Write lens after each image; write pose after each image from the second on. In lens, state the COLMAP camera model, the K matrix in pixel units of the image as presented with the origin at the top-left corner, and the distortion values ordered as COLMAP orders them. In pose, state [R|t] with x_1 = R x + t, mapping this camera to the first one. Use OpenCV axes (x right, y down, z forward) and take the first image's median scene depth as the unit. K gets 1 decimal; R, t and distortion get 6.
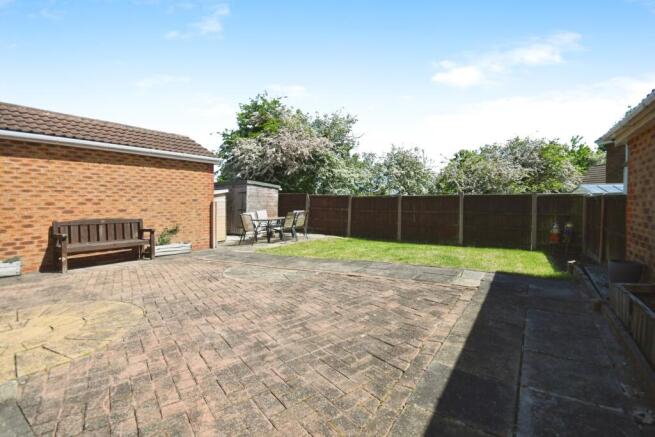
lens RADIAL K [[295.6, 0, 329.7], [0, 295.6, 217.4], [0, 0, 1]] dist [0.019237, -0.019264]
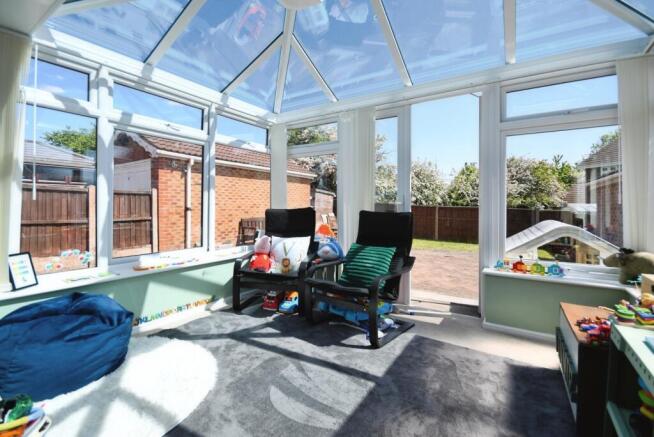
lens RADIAL K [[288.6, 0, 326.6], [0, 288.6, 210.7], [0, 0, 1]] dist [0.023432, -0.018285]
pose [[0.998828, 0.035712, 0.032668, -0.181242], [-0.035045, 0.999170, -0.020776, -0.003616], [-0.033382, 0.019607, 0.999250, -0.172040]]
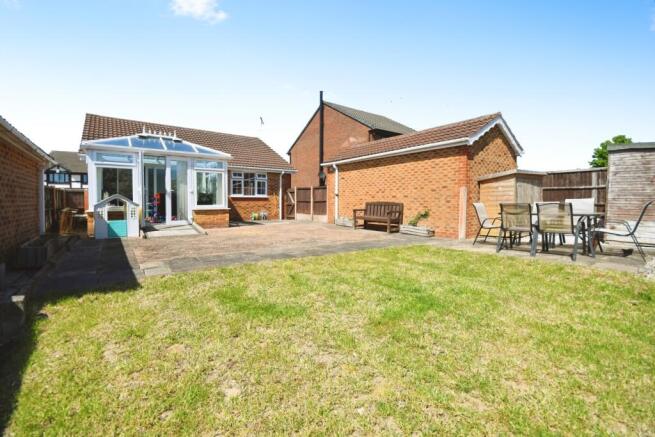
lens RADIAL K [[289.1, 0, 327.1], [0, 289.1, 210.7], [0, 0, 1]] dist [0.023432, -0.018285]
pose [[-0.307179, 0.064522, -0.949462, 0.286655], [-0.018485, 0.997106, 0.073740, -0.020708], [0.951472, 0.040202, -0.305097, 0.444131]]
